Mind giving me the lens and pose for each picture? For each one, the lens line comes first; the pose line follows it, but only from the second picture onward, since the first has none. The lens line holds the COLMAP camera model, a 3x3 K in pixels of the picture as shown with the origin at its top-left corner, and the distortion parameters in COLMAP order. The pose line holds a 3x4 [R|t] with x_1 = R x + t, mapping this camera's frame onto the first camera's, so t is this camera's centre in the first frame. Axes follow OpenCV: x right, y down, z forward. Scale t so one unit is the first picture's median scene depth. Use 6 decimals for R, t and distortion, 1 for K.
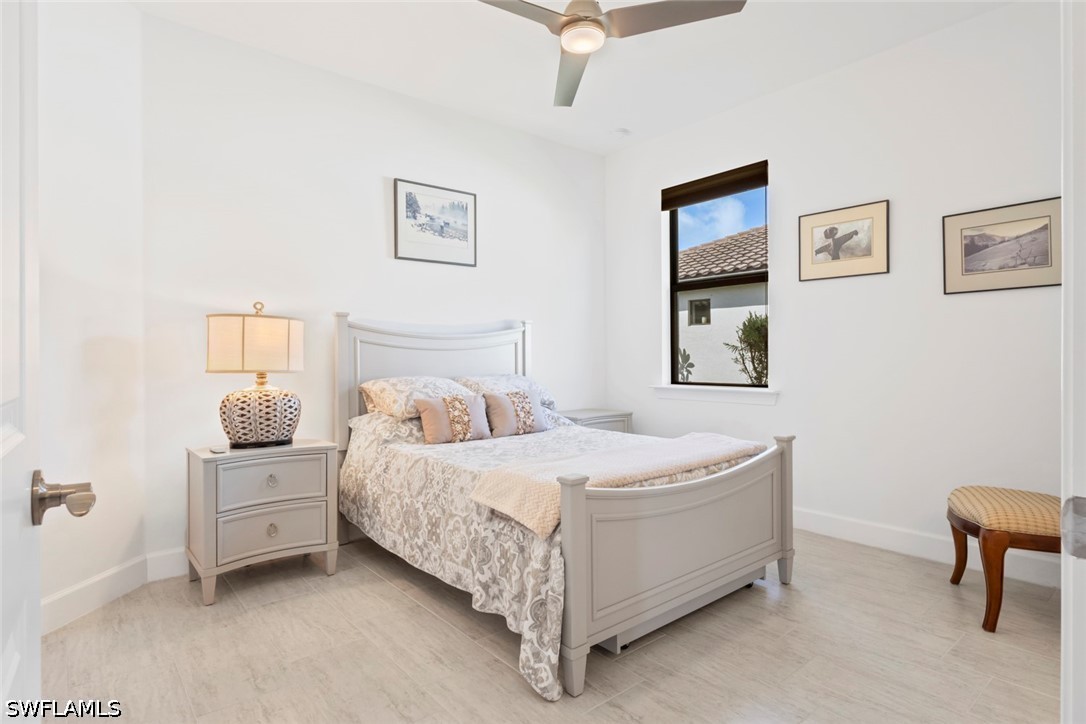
lens RADIAL K [[571.3, 0, 557.6], [0, 571.3, 360.4], [0, 0, 1]] dist [-0.011629, 0.004737]
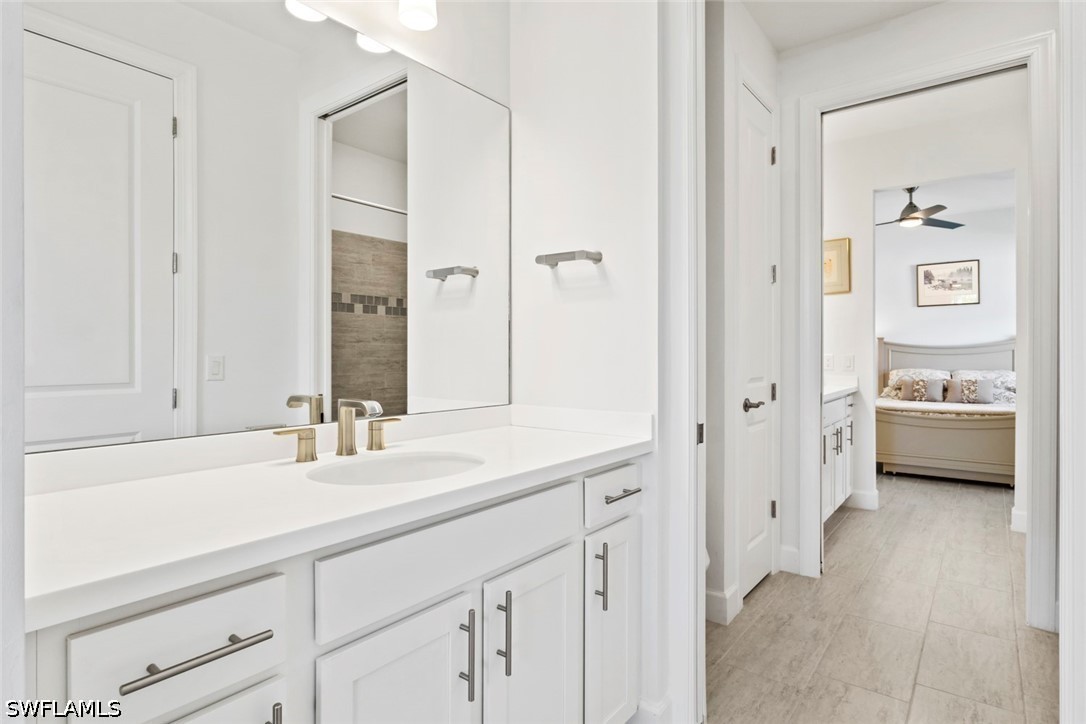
lens RADIAL K [[571.3, 0, 541.5], [0, 571.3, 359.6], [0, 0, 1]] dist [-0.011629, 0.004737]
pose [[0.201934, 0.010830, -0.979339, 1.539867], [-0.007069, 0.999929, 0.009600, -0.014243], [0.979374, 0.004984, 0.201996, -0.711303]]
